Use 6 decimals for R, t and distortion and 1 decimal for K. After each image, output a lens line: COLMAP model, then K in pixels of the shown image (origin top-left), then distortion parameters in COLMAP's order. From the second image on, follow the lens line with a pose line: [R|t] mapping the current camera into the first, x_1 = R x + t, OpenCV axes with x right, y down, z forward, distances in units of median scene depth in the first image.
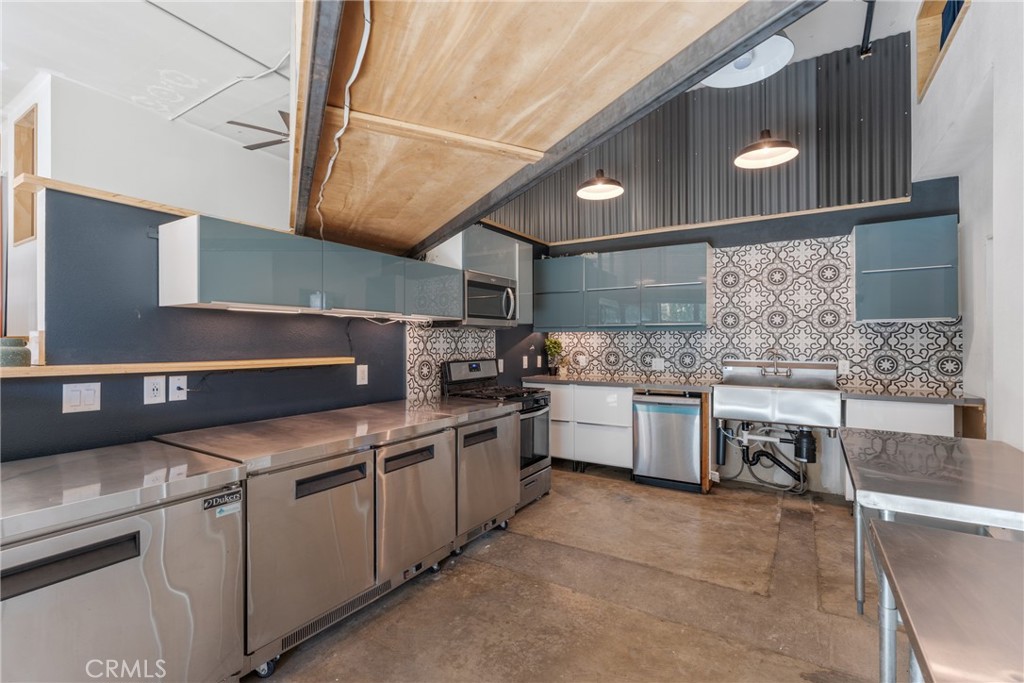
lens RADIAL K [[463.9, 0, 510.8], [0, 463.9, 340.7], [0, 0, 1]] dist [-0.000742, -0.000046]
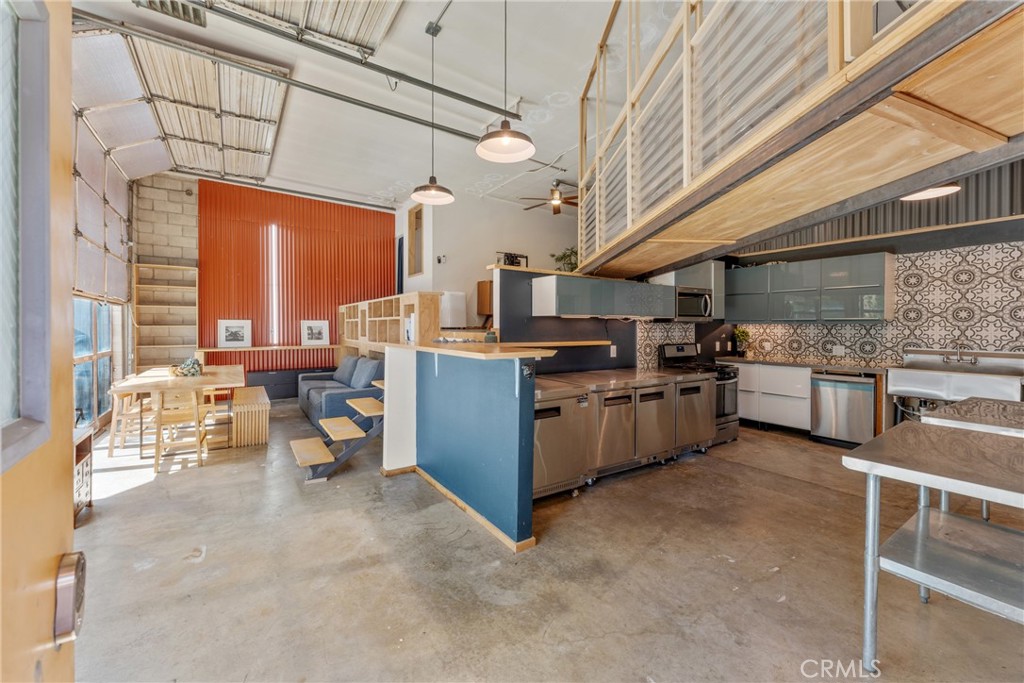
lens RADIAL K [[413.0, 0, 508.8], [0, 413.0, 329.5], [0, 0, 1]] dist [0.001360, -0.000441]
pose [[0.911622, 0.005932, -0.410988, -0.034981], [-0.002379, 0.999955, 0.009156, -0.015310], [0.411024, -0.007369, 0.911595, -0.417168]]
